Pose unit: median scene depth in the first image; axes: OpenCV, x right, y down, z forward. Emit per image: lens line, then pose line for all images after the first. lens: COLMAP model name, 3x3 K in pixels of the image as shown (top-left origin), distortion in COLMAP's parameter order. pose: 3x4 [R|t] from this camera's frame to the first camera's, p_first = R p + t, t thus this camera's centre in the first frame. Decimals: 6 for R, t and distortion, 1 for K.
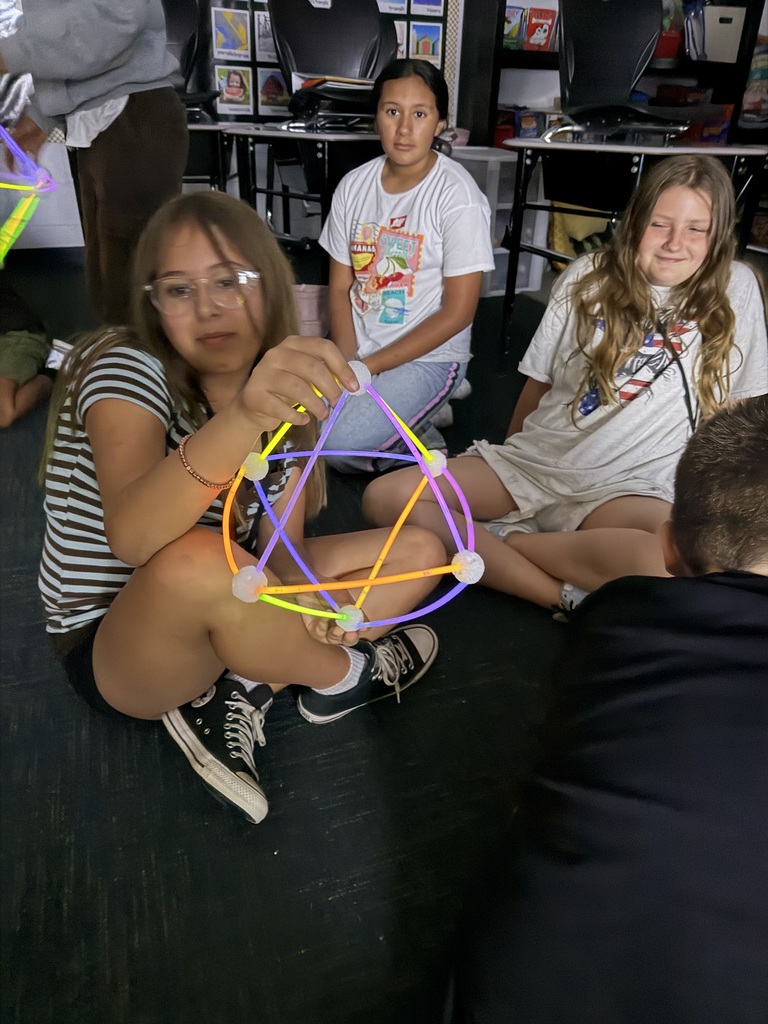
lens RADIAL K [[743.2, 0, 371.9], [0, 743.2, 512.2], [0, 0, 1]] dist [-0.000832, -0.003697]
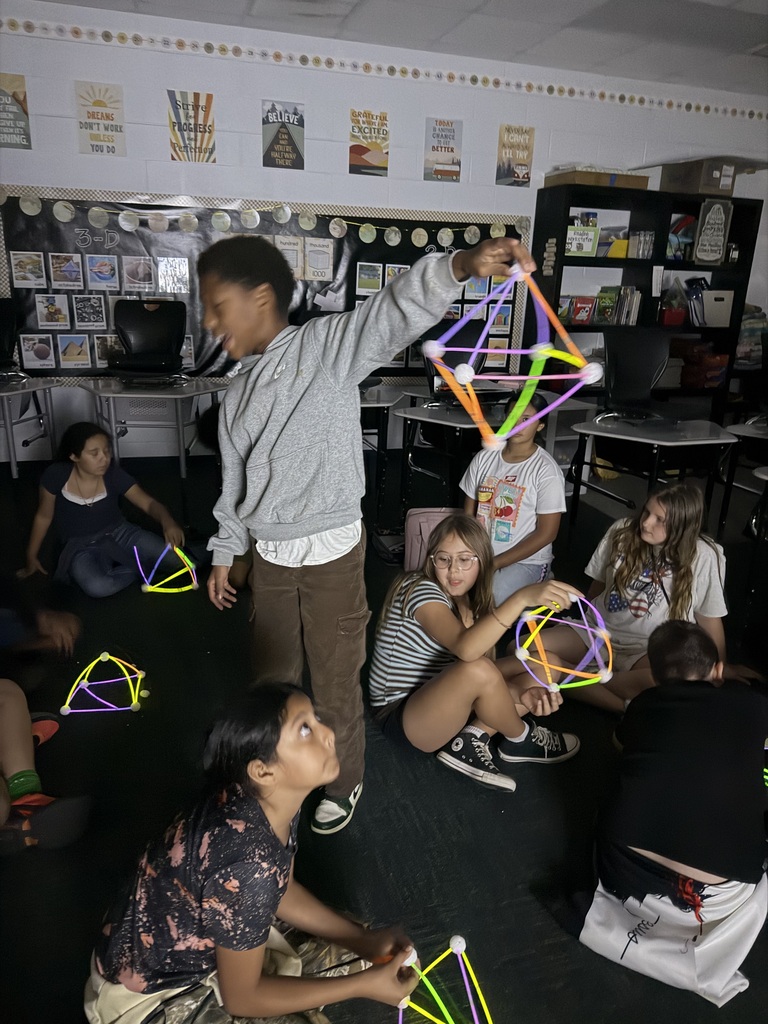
lens RADIAL K [[720.8, 0, 384.0], [0, 720.8, 512.0], [0, 0, 1]] dist [0.007863, -0.001378]
pose [[0.998855, 0.032996, -0.034631, -0.099117], [-0.039102, 0.980259, -0.193814, 0.002310], [0.027552, 0.194946, 0.980427, -0.301988]]
